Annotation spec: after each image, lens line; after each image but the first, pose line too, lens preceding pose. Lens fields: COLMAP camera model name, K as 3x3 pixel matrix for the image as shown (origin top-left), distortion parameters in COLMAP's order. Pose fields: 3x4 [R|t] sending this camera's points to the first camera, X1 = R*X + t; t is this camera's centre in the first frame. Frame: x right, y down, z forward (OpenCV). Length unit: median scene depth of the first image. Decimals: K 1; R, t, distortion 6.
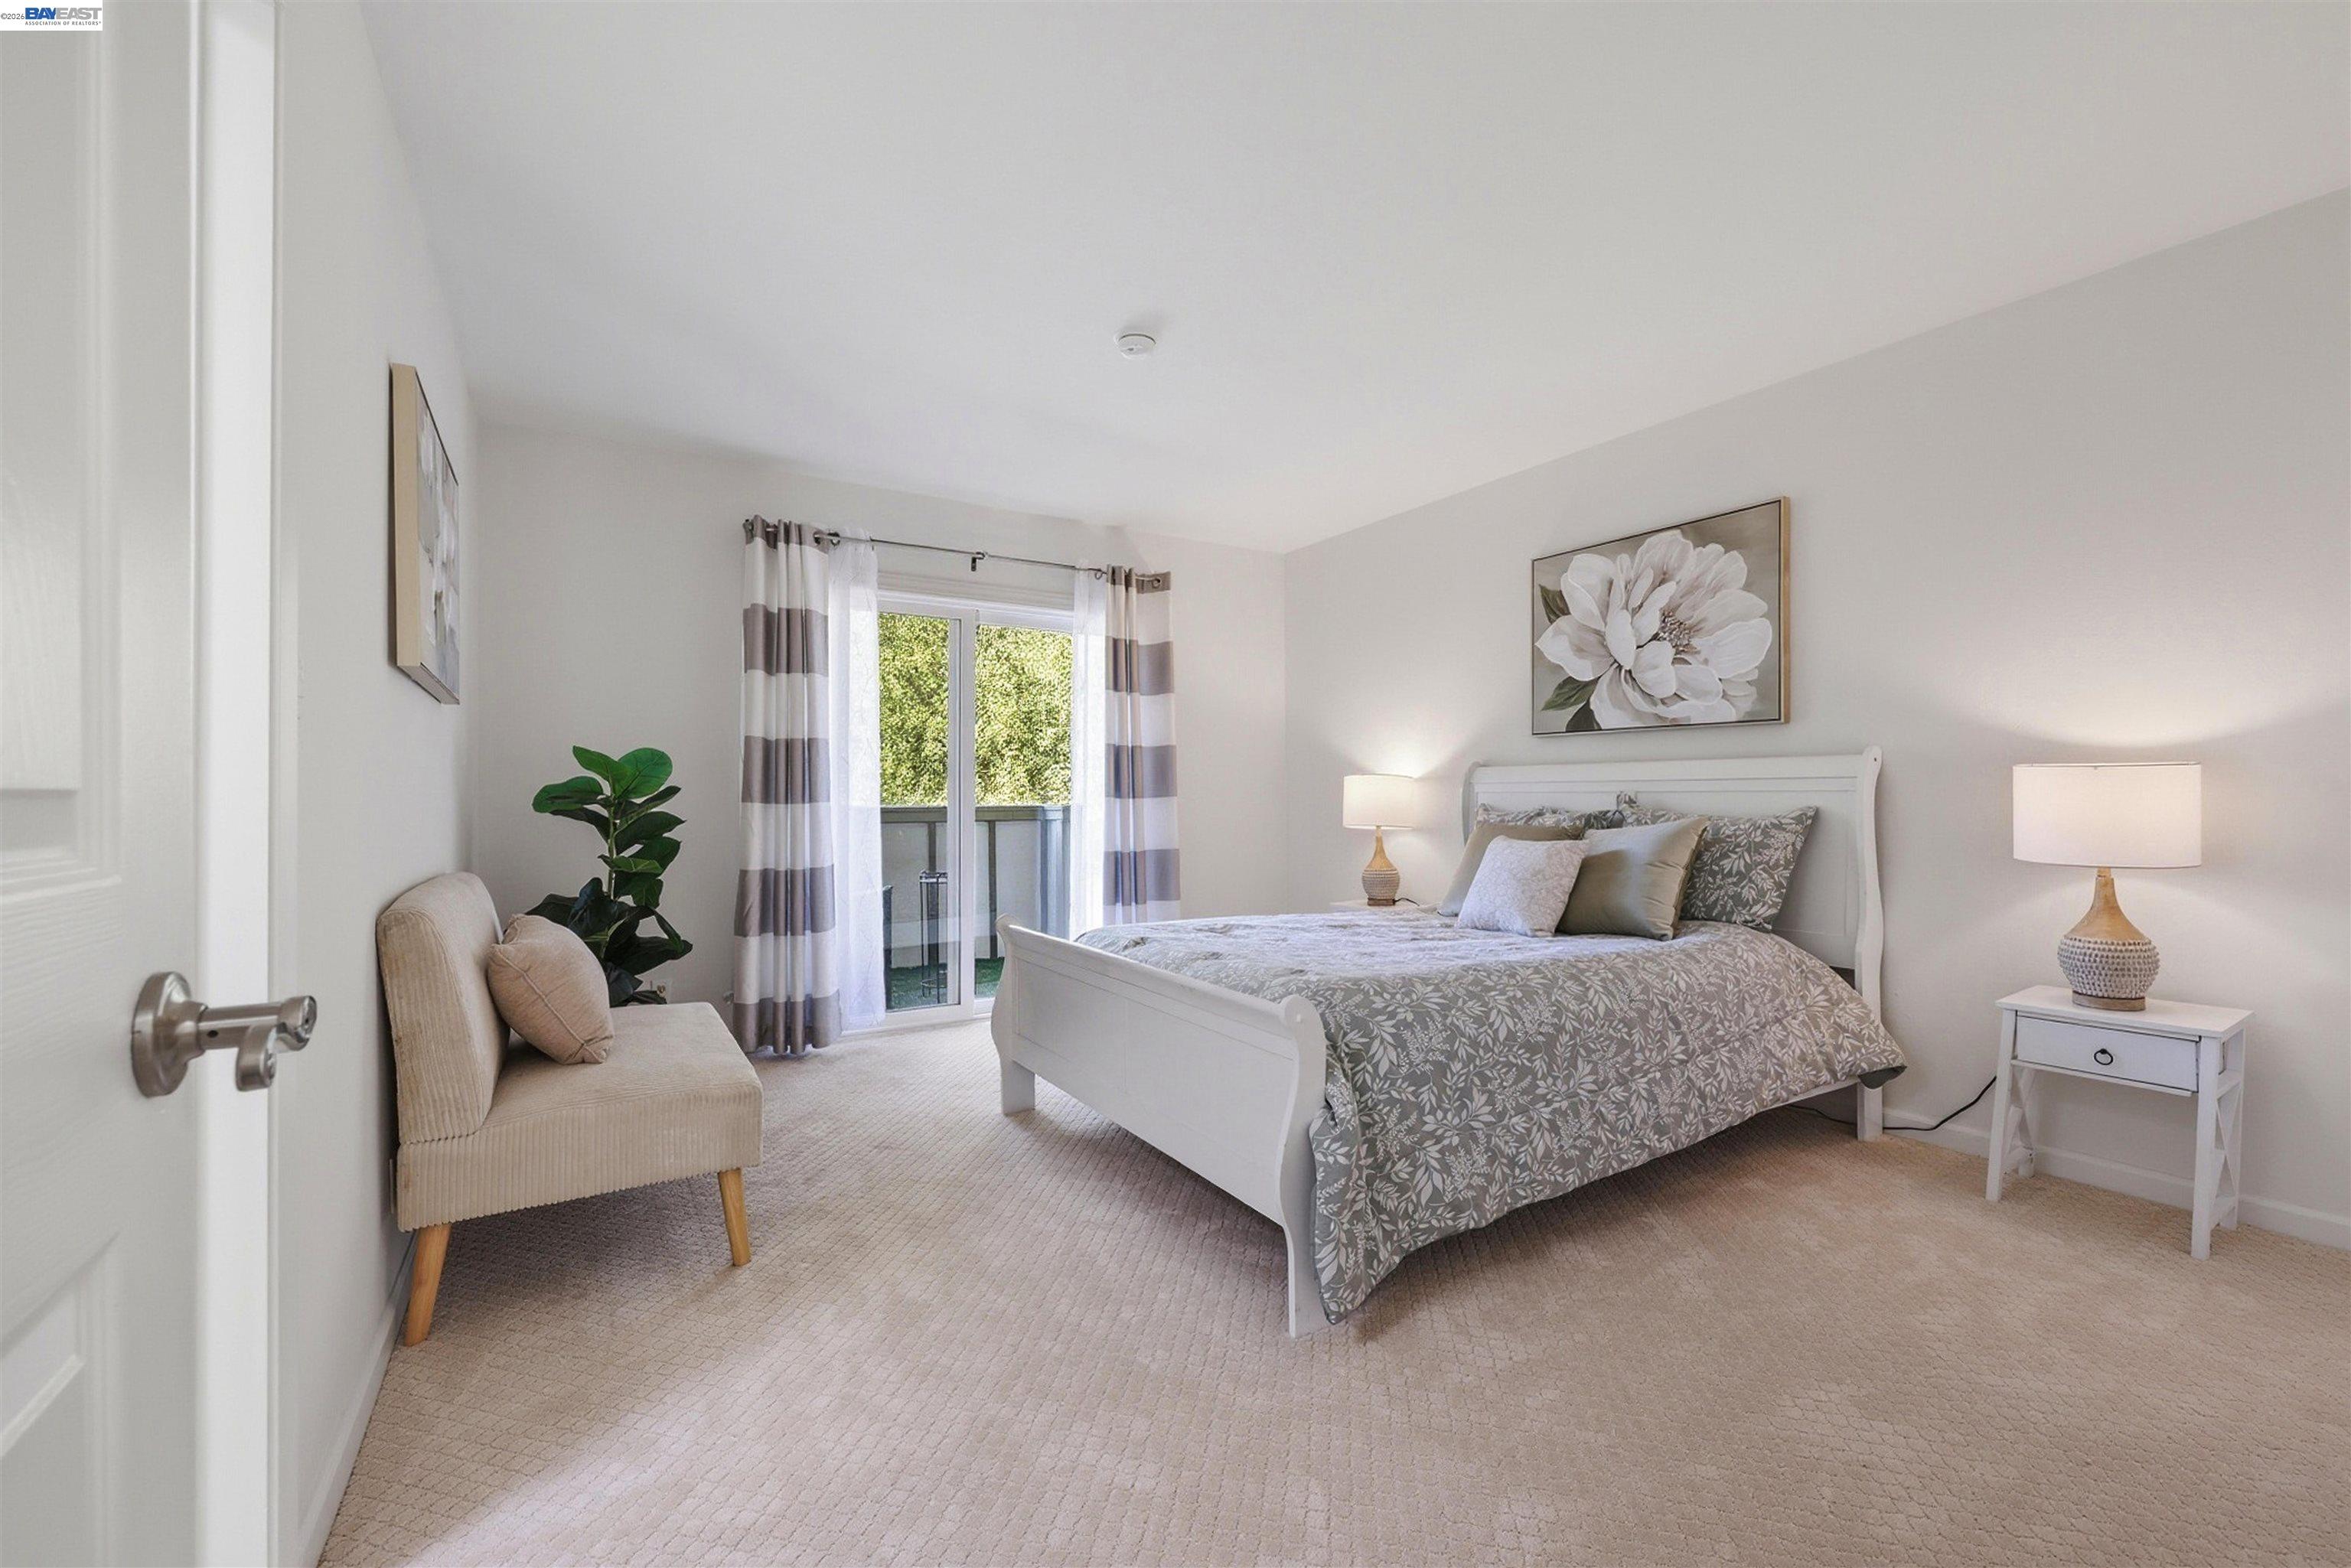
lens RADIAL K [[957.2, 0, 1185.7], [0, 957.2, 787.3], [0, 0, 1]] dist [-0.001303, 0.000593]
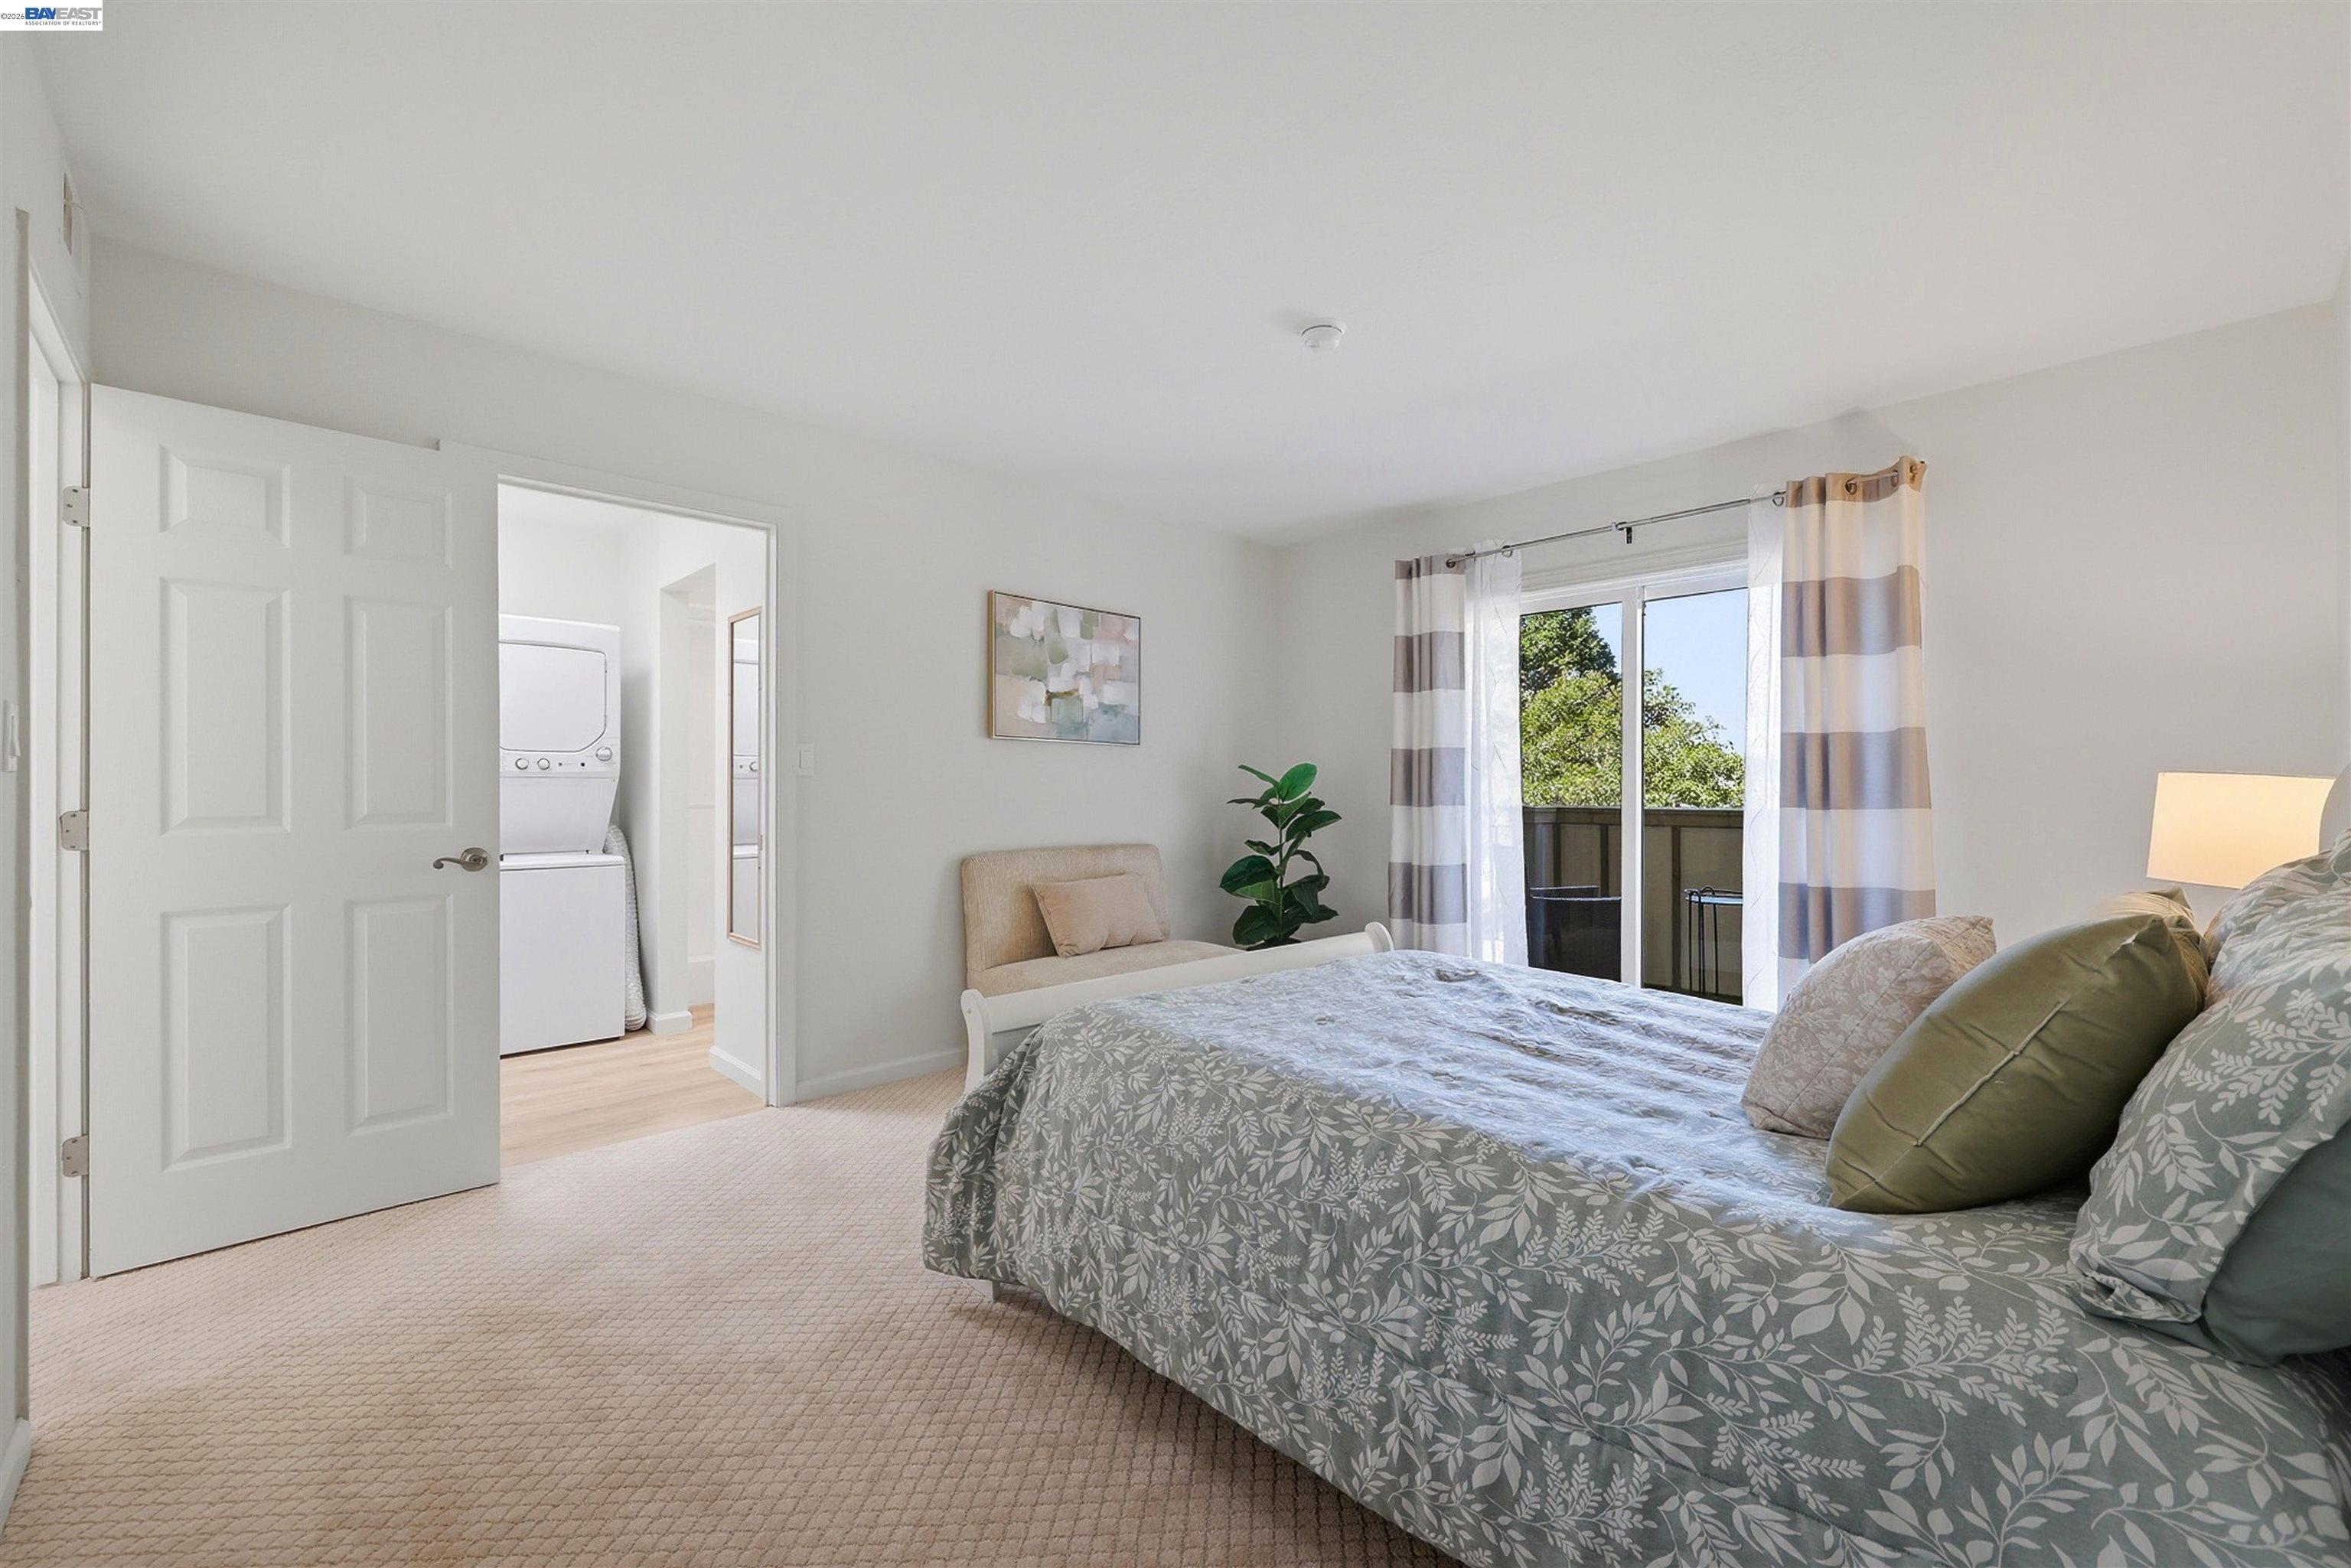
lens RADIAL K [[957.2, 0, 1231.2], [0, 957.2, 787.4], [0, 0, 1]] dist [-0.001303, 0.000593]
pose [[0.237602, 0.004193, -0.971354, 0.587883], [0.005985, 0.999965, 0.005780, -0.012337], [0.971344, -0.007187, 0.237568, 0.481864]]
